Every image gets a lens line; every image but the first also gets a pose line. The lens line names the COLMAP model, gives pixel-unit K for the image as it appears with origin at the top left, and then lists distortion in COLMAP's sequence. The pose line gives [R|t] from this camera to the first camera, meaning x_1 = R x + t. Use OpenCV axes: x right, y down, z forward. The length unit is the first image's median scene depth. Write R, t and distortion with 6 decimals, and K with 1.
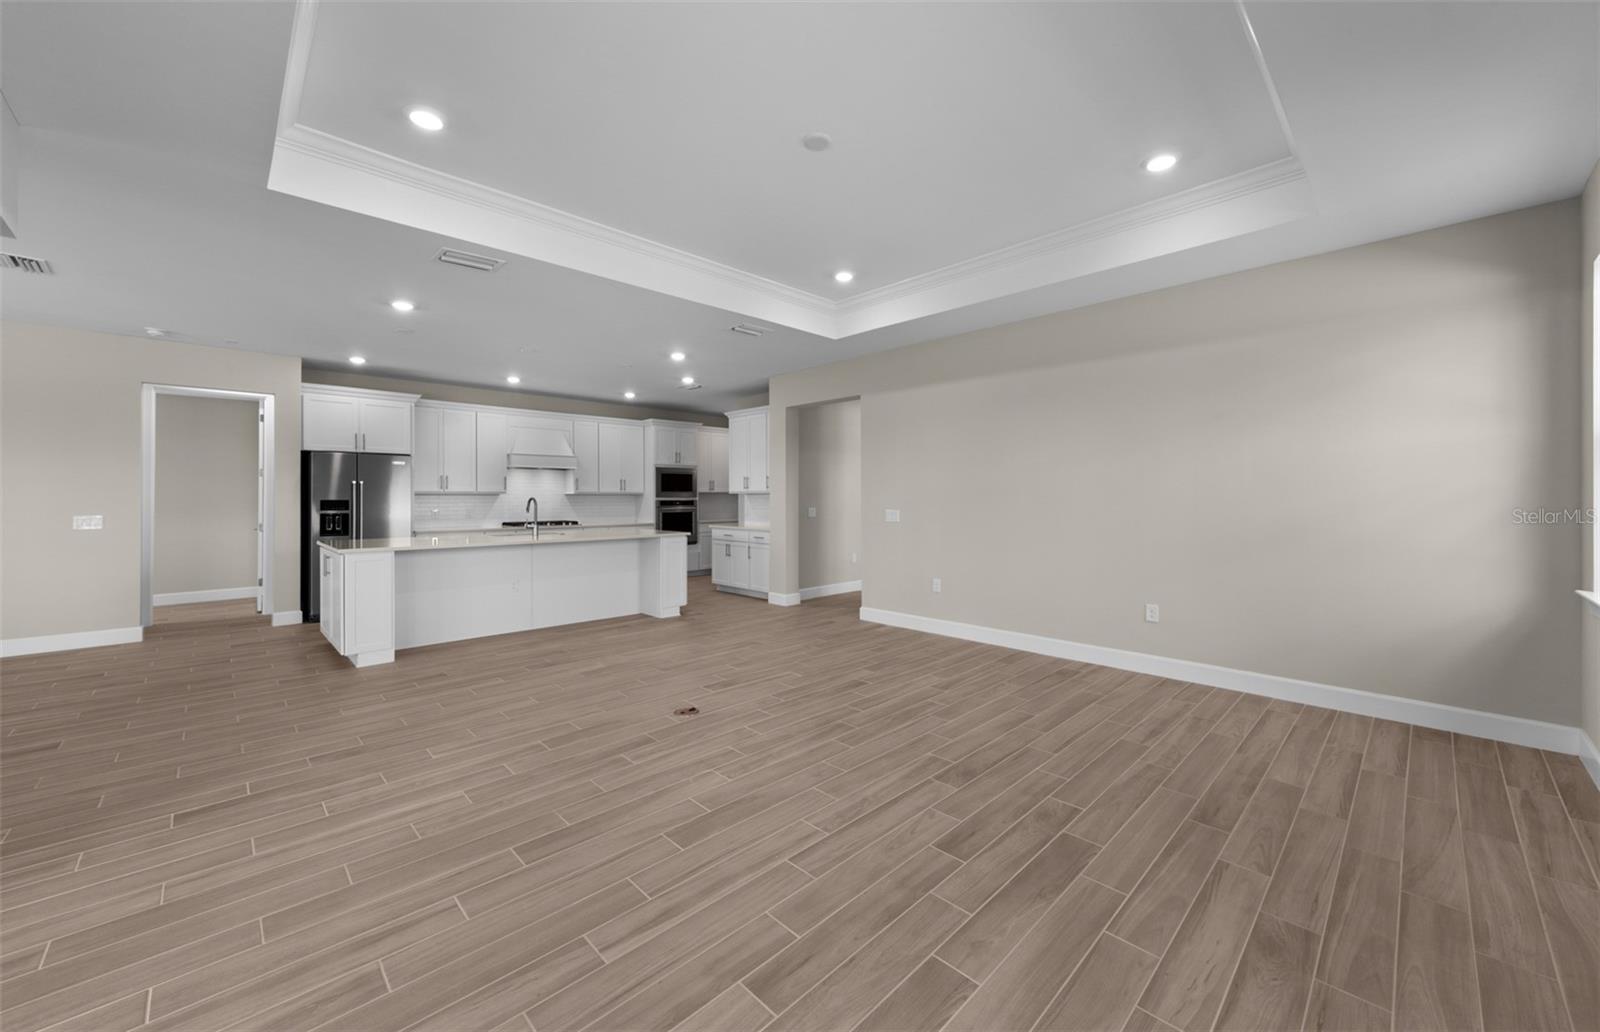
lens RADIAL K [[603.8, 0, 805.1], [0, 603.8, 500.3], [0, 0, 1]] dist [0.008910, -0.000130]
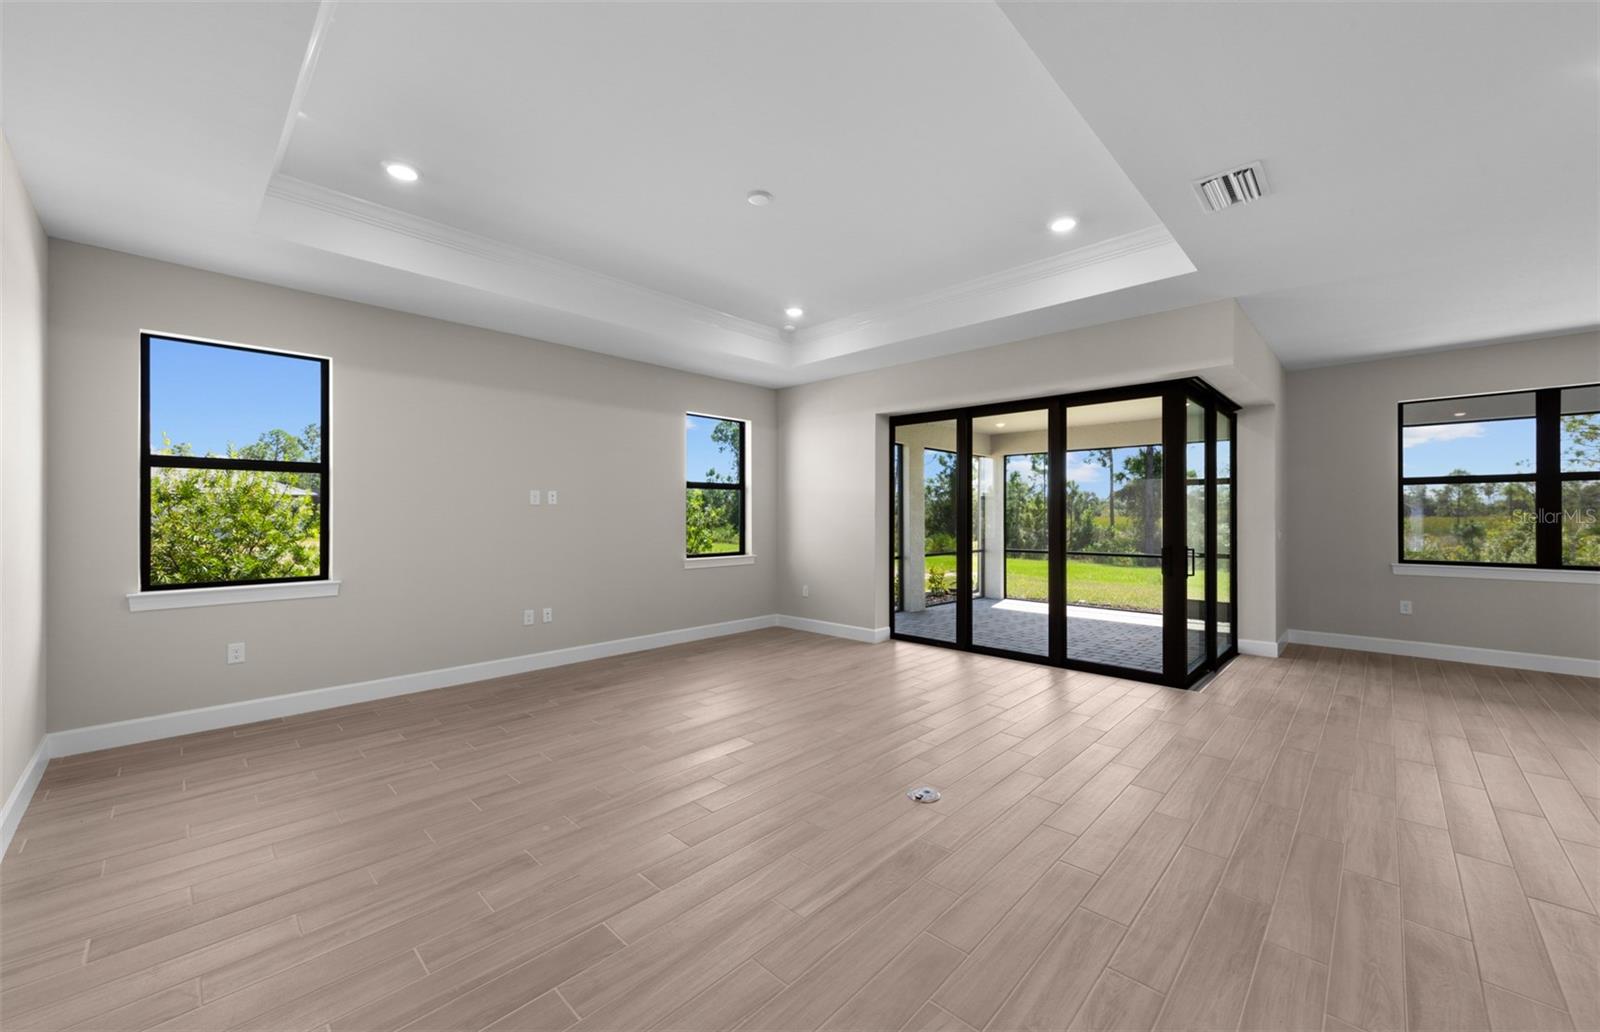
lens RADIAL K [[603.8, 0, 806.5], [0, 603.8, 515.1], [0, 0, 1]] dist [0.008910, -0.000130]
pose [[-0.999238, -0.001890, -0.038983, -0.014956], [-0.002183, 0.999970, 0.007469, -0.014600], [0.038967, 0.007548, -0.999212, 1.824581]]
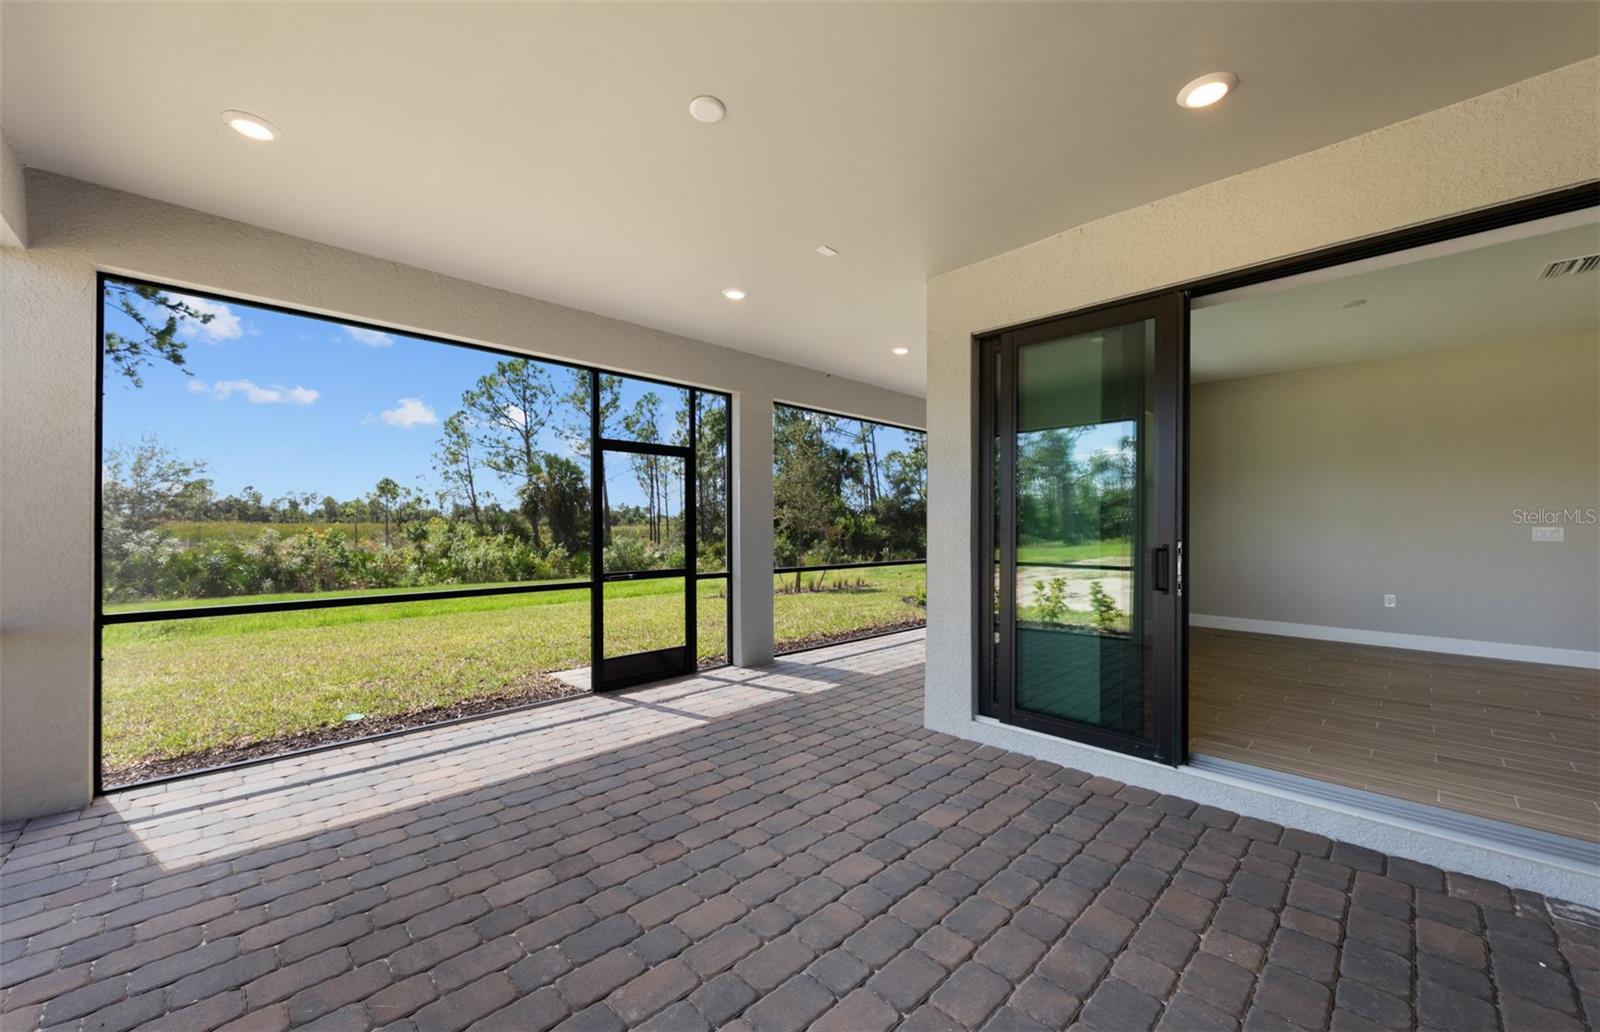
lens RADIAL K [[603.8, 0, 800.8], [0, 603.8, 518.6], [0, 0, 1]] dist [0.008910, -0.000130]
pose [[0.005660, -0.010951, -0.999924, -0.318471], [-0.010670, 0.999882, -0.011011, 0.046059], [0.999927, 0.010731, 0.005543, -0.313775]]
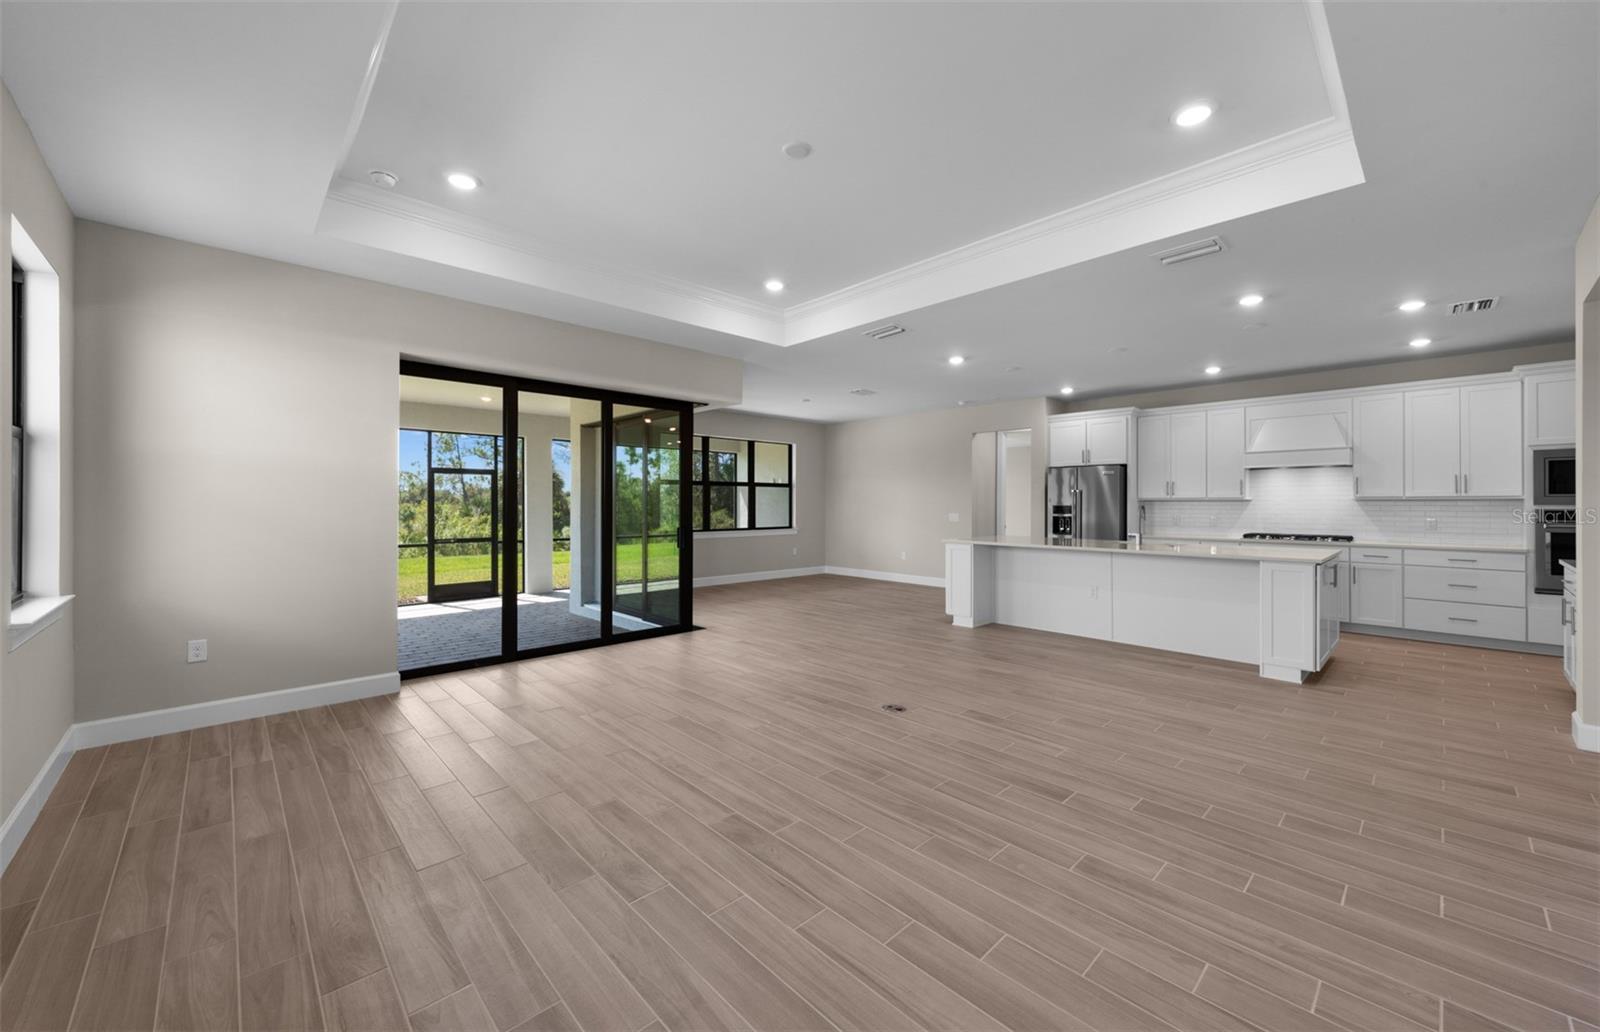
lens RADIAL K [[603.8, 0, 795.7], [0, 603.8, 506.5], [0, 0, 1]] dist [0.008910, -0.000130]
pose [[-0.023016, 0.005607, -0.999719, 0.884162], [-0.005363, 0.999969, 0.005732, -0.006330], [0.999721, 0.005493, -0.022986, 0.879961]]
